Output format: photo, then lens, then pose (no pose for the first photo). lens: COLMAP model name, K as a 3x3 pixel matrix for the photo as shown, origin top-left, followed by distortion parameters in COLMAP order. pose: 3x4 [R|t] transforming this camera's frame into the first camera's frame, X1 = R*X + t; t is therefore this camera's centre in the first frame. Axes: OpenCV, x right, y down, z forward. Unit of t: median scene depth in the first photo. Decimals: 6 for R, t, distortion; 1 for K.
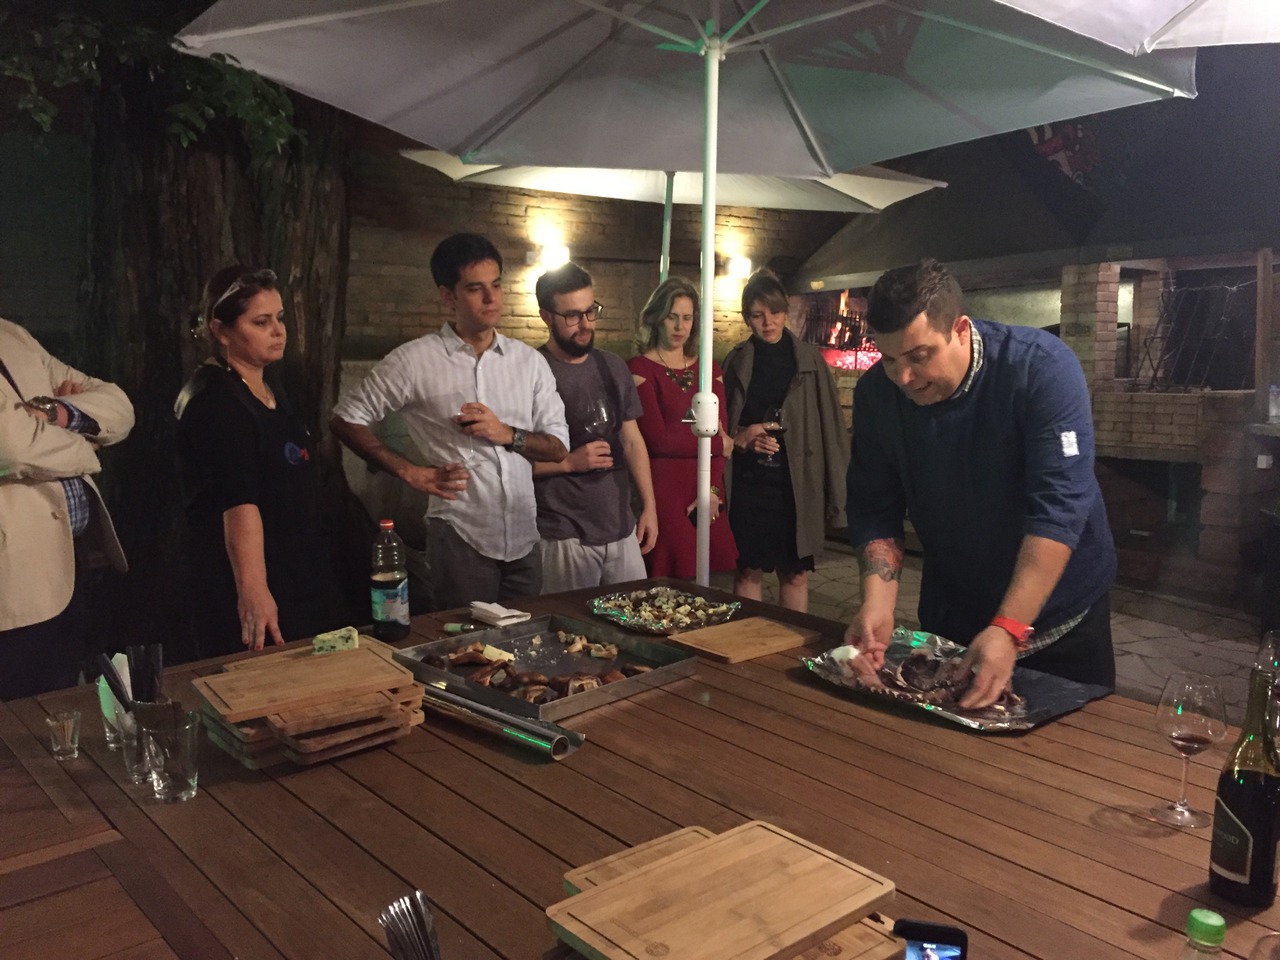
lens RADIAL K [[1098.2, 0, 640.0], [0, 1098.2, 480.0], [0, 0, 1]] dist [0.088937, -0.133870]
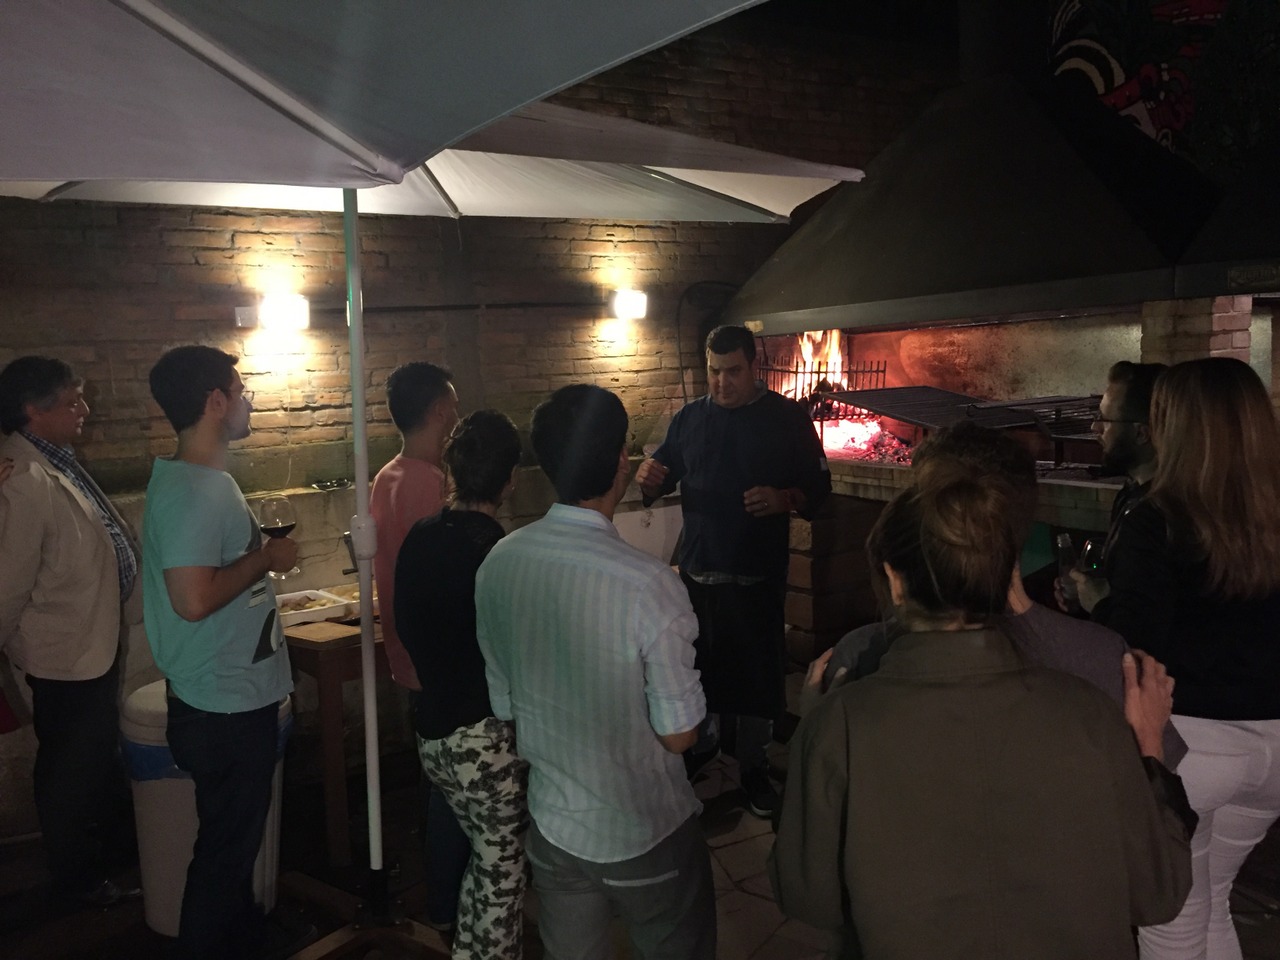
lens RADIAL K [[1087.5, 0, 643.7], [0, 1087.5, 491.7], [0, 0, 1]] dist [0.070391, -0.091221]
pose [[0.997030, -0.032324, -0.069898, 0.416464], [0.033958, 0.999174, 0.022307, -0.292076], [0.069120, -0.024615, 0.997305, 1.077678]]
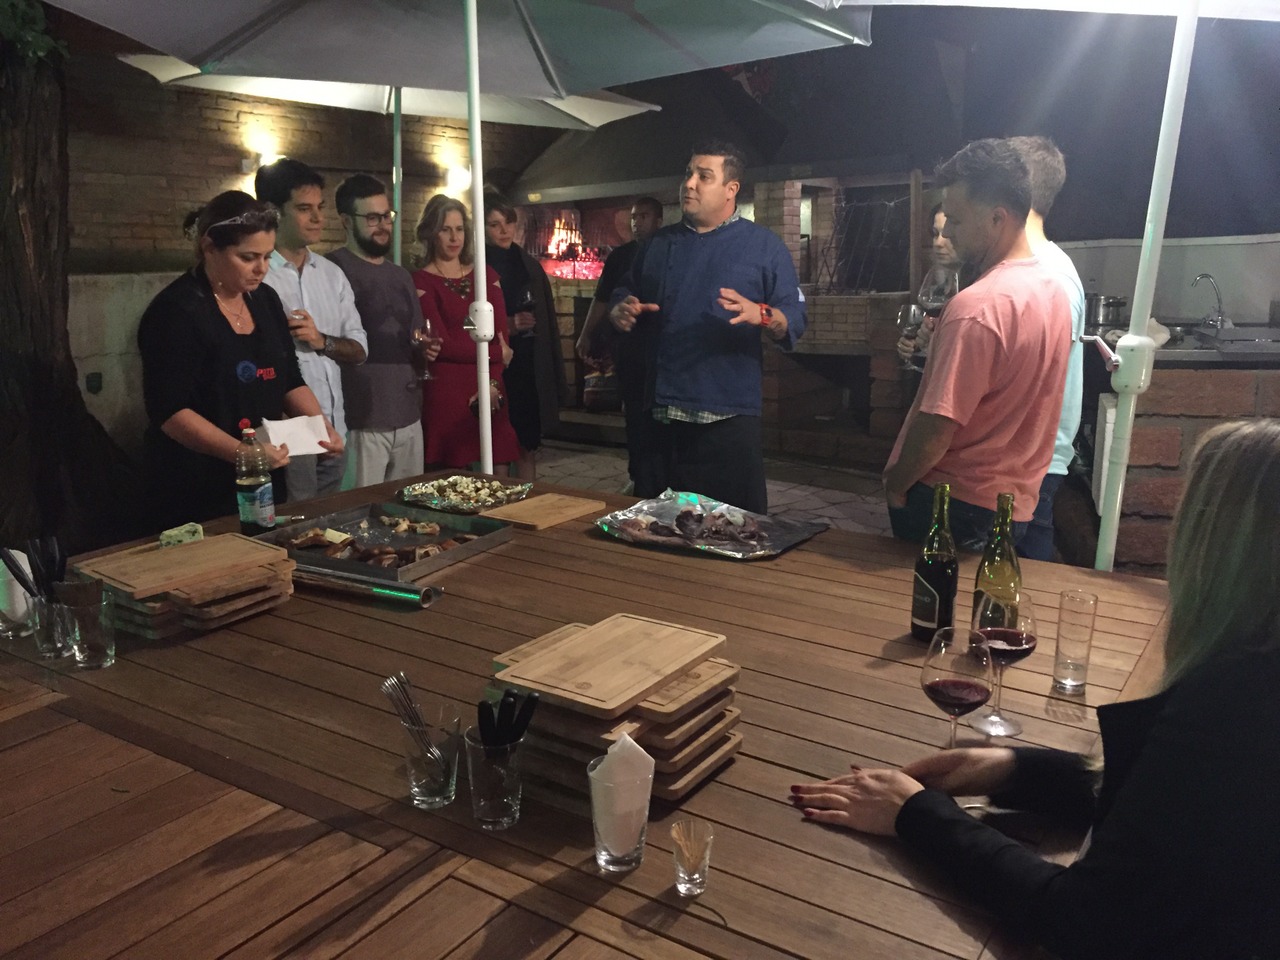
lens RADIAL K [[1087.5, 0, 643.7], [0, 1087.5, 491.7], [0, 0, 1]] dist [0.070391, -0.091221]
pose [[0.961923, -0.066649, 0.265071, -0.100263], [0.042039, 0.994351, 0.097460, 0.012988], [-0.270069, -0.082606, 0.959291, -0.136101]]
